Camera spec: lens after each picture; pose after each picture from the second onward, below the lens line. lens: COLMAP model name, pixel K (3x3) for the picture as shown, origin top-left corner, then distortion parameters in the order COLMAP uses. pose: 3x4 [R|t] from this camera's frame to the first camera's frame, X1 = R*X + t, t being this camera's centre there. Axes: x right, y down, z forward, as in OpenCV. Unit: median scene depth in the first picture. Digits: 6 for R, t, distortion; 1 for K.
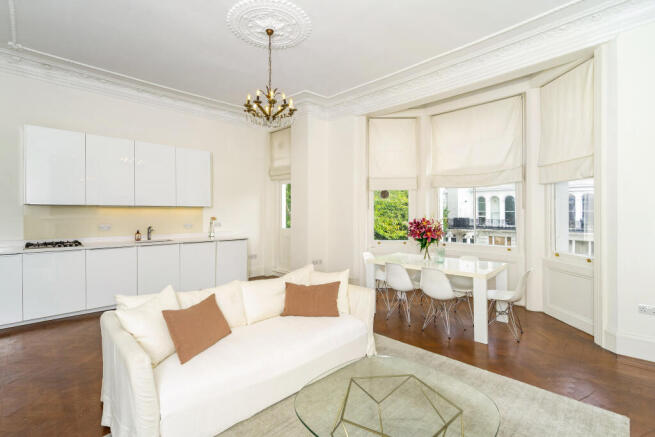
lens RADIAL K [[300.8, 0, 325.2], [0, 300.8, 214.8], [0, 0, 1]] dist [-0.000573, 0.000205]
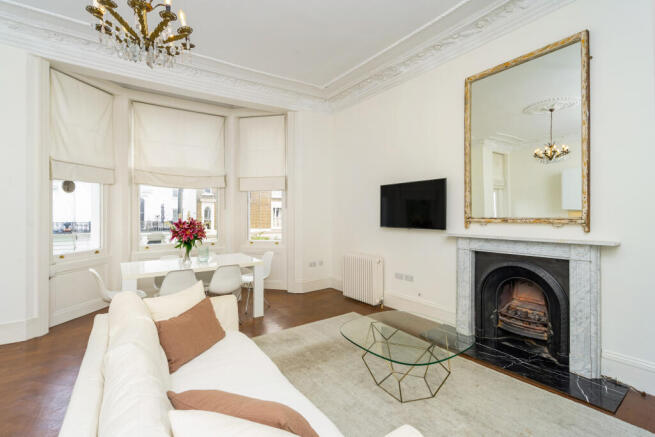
lens RADIAL K [[300.8, 0, 325.2], [0, 300.8, 214.8], [0, 0, 1]] dist [-0.000573, 0.000205]
pose [[0.183171, 0.000723, 0.983081, -0.492696], [0.010848, 0.999937, -0.002756, 0.008669], [-0.983021, 0.011169, 0.183152, 0.382909]]
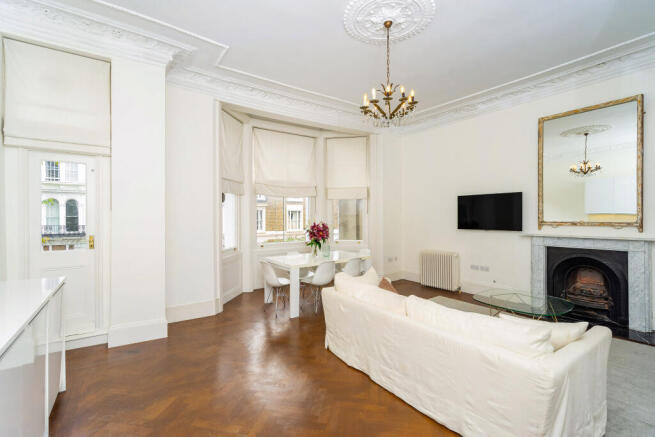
lens RADIAL K [[297.6, 0, 325.7], [0, 297.6, 216.1], [0, 0, 1]] dist [0.000805, 0.000603]
pose [[0.170885, 0.004245, 0.985282, -0.802671], [0.012343, 0.999903, -0.006449, -0.003904], [-0.985214, 0.013263, 0.170816, 0.719278]]
